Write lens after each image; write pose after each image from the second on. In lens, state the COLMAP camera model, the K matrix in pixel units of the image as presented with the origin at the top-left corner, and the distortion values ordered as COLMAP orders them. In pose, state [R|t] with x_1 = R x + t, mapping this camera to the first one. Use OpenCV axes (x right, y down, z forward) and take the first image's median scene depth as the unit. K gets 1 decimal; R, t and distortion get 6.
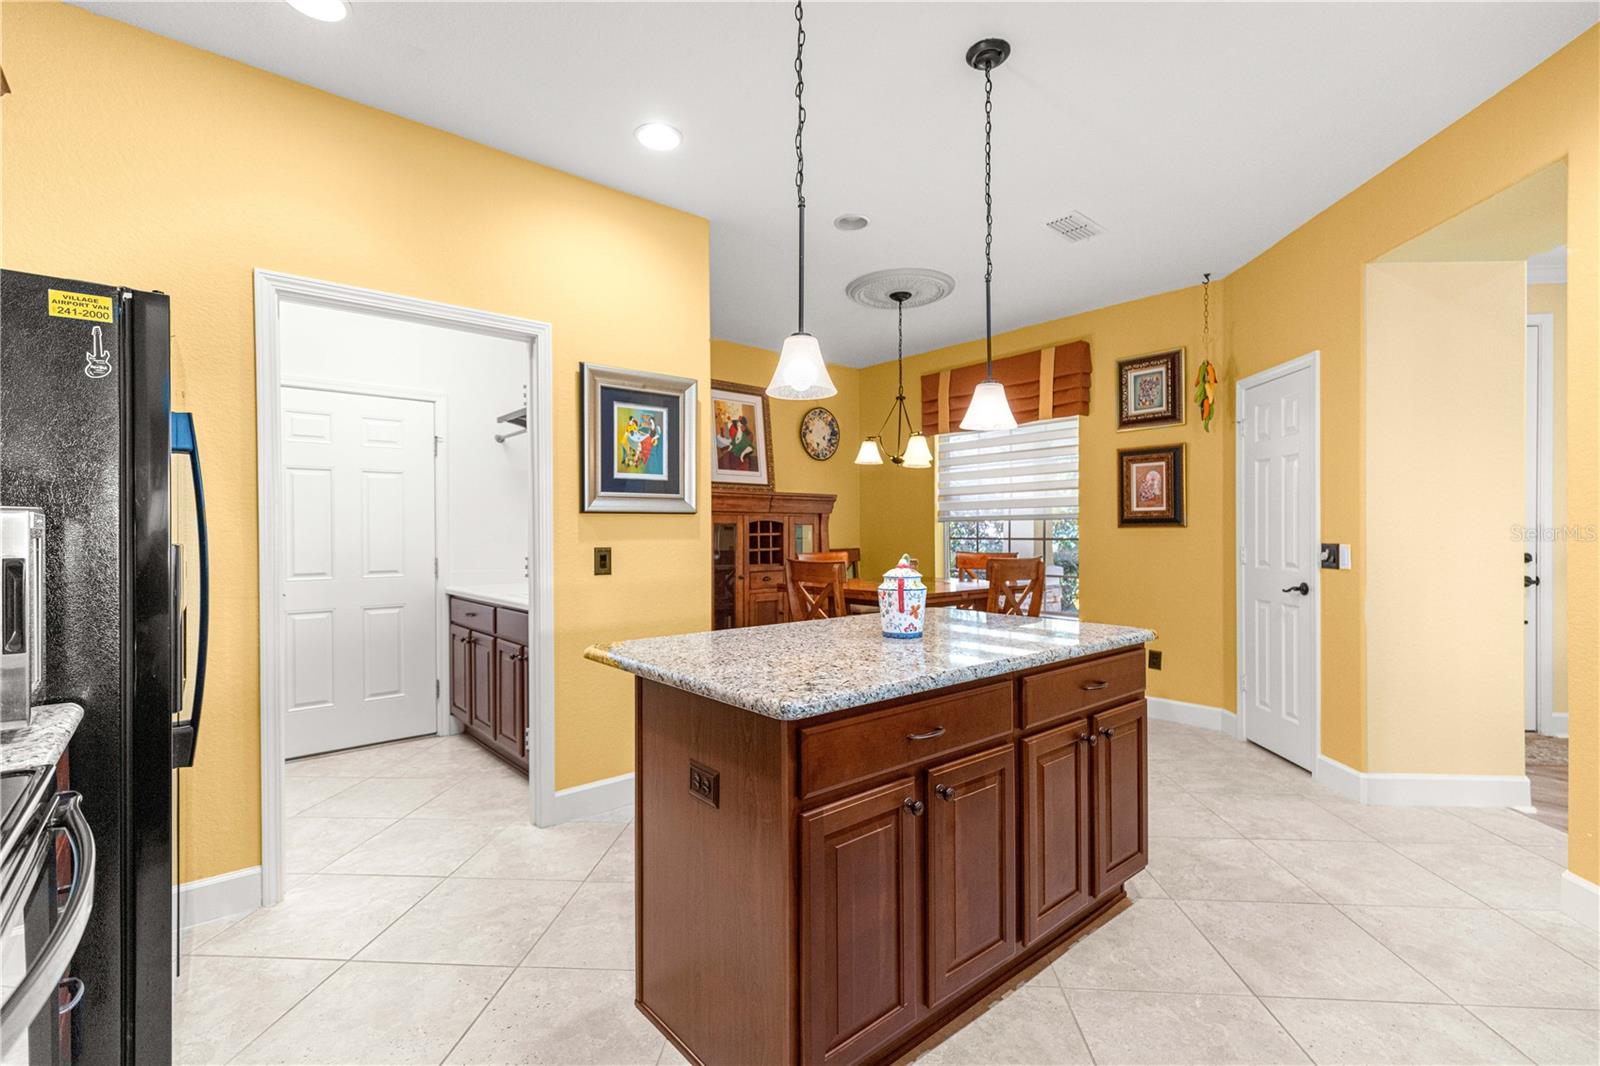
lens RADIAL K [[720.6, 0, 802.4], [0, 720.6, 536.1], [0, 0, 1]] dist [0.013436, -0.003160]
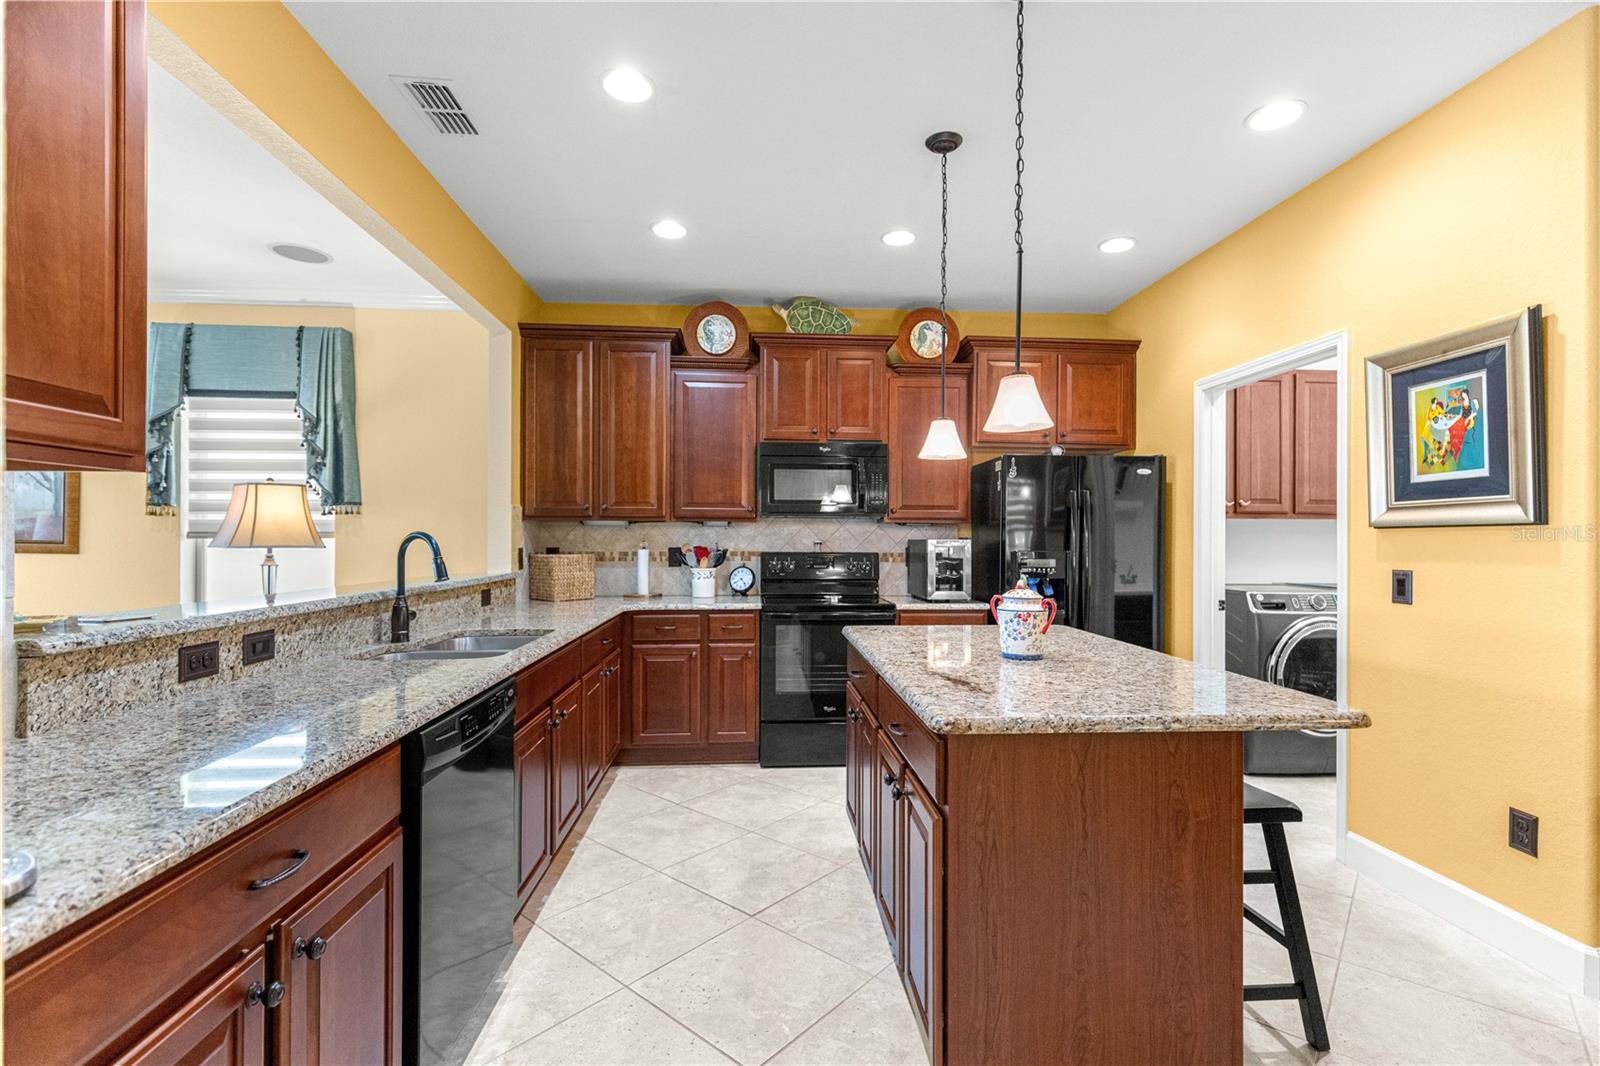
lens RADIAL K [[720.6, 0, 803.5], [0, 720.6, 538.4], [0, 0, 1]] dist [0.013436, -0.003160]
pose [[-0.590272, -0.000105, -0.807204, 0.750505], [-0.003606, 0.999990, 0.002507, -0.018730], [0.807196, 0.004390, -0.590267, 0.901596]]
